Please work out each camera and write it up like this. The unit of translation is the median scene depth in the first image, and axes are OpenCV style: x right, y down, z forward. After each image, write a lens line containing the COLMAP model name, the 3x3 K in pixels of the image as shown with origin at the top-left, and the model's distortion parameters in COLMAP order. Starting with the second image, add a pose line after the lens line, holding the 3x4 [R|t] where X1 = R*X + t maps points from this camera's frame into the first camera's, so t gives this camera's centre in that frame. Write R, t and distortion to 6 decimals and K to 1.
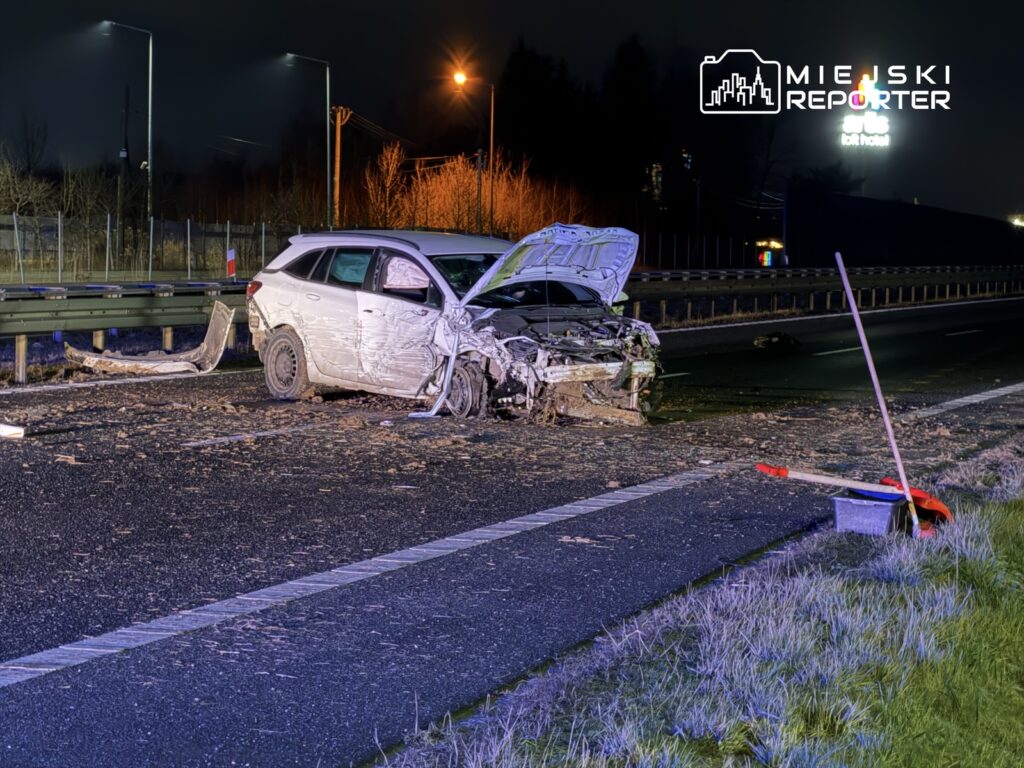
lens RADIAL K [[3624.3, 0, 514.2], [0, 3624.3, 384.4], [0, 0, 1]] dist [-0.010130, 0.000000]
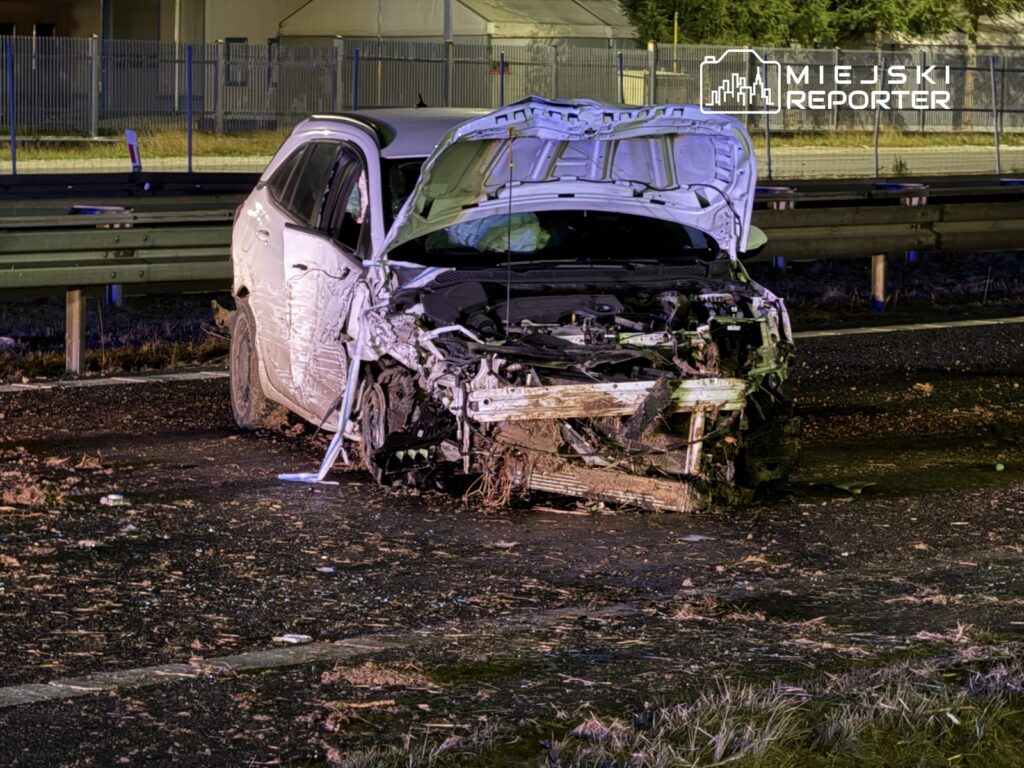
lens RADIAL K [[4815.5, 0, 512.4], [0, 4815.5, 383.9], [0, 0, 1]] dist [0.124136, 0.000000]
pose [[0.925378, 0.017666, -0.378634, 0.251224], [-0.009829, 0.999696, 0.022622, -0.019673], [0.378918, -0.017212, 0.925270, 0.381545]]
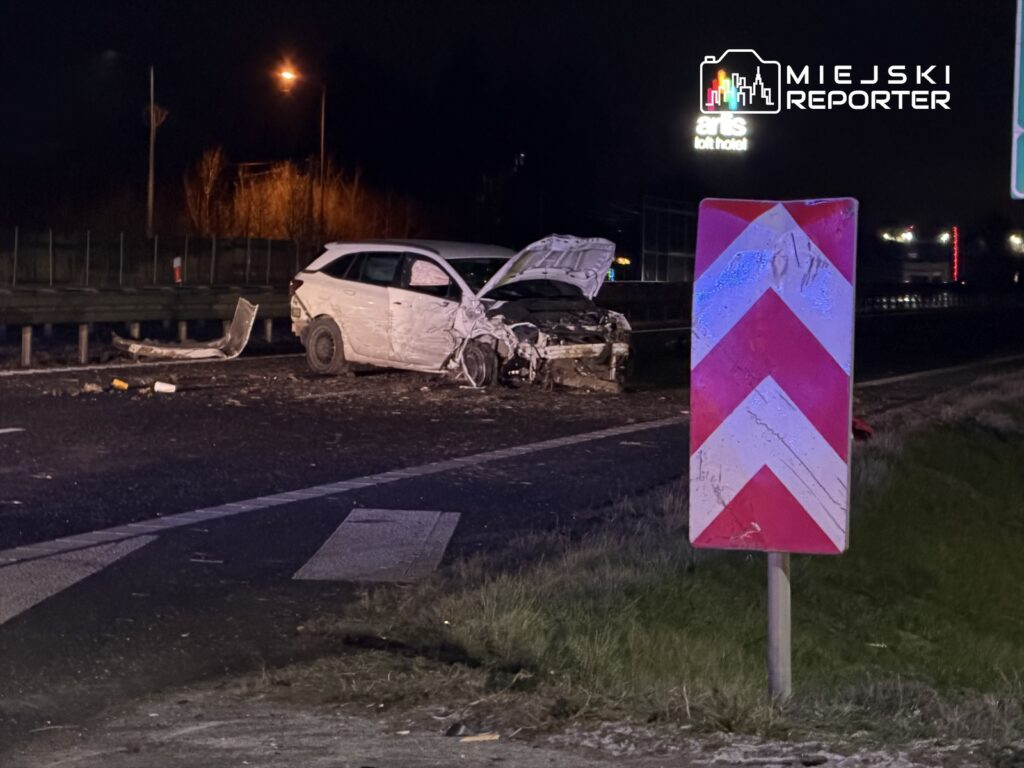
lens RADIAL K [[4177.7, 0, 510.2], [0, 4177.7, 383.8], [0, 0, 1]] dist [-0.018430, 0.000000]
pose [[0.998855, 0.003866, 0.047681, -0.071227], [-0.003438, 0.999953, -0.009071, 0.020909], [-0.047714, 0.008897, 0.998821, -0.451768]]
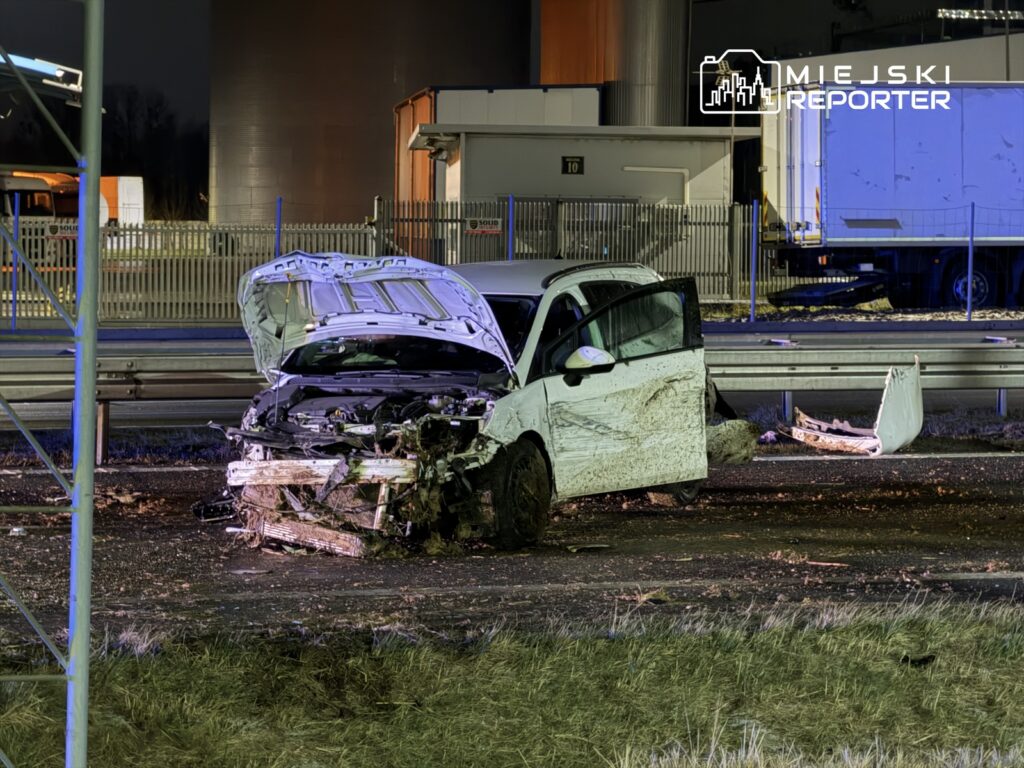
lens RADIAL K [[3844.6, 0, 512.0], [0, 3844.6, 383.1], [0, 0, 1]] dist [0.176300, 0.000000]
pose [[0.541130, 0.021496, -0.840664, 0.623070], [-0.027486, 0.999591, 0.007867, -0.025823], [0.840490, 0.018849, 0.541500, 0.626807]]
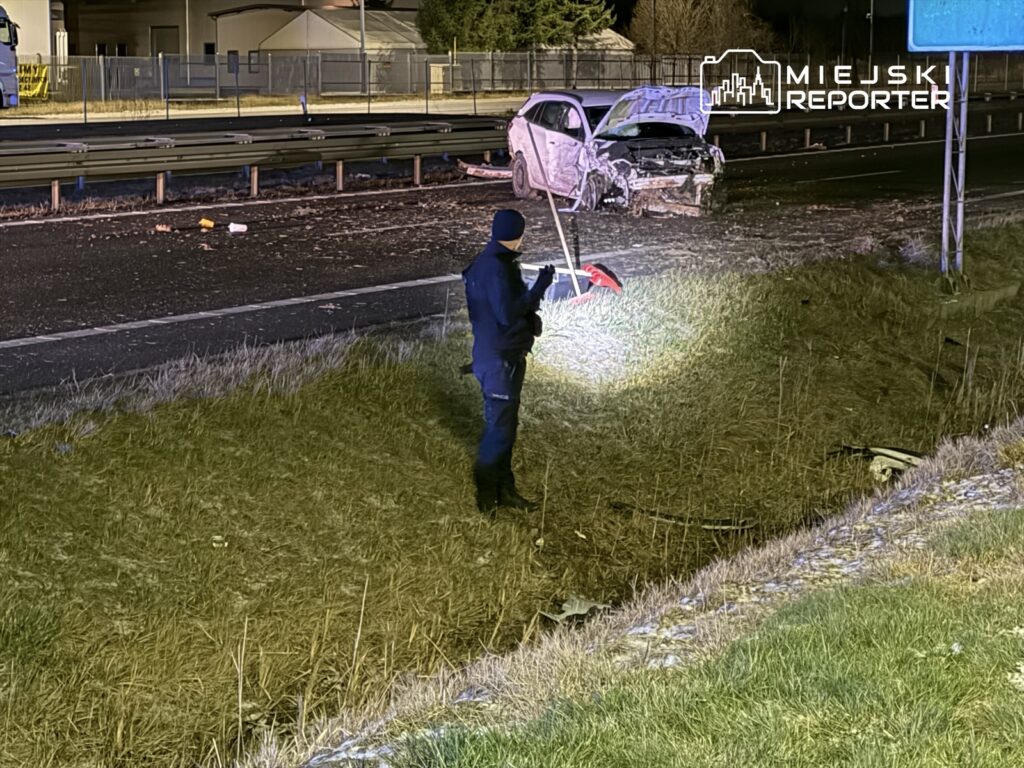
lens RADIAL K [[2357.9, 0, 511.4], [0, 2357.9, 384.4], [0, 0, 1]] dist [0.075882, 0.000000]
pose [[0.955820, 0.017404, -0.293436, 0.249147], [0.010922, 0.995454, 0.094619, -0.013093], [0.293748, -0.093644, 0.951285, 0.008901]]
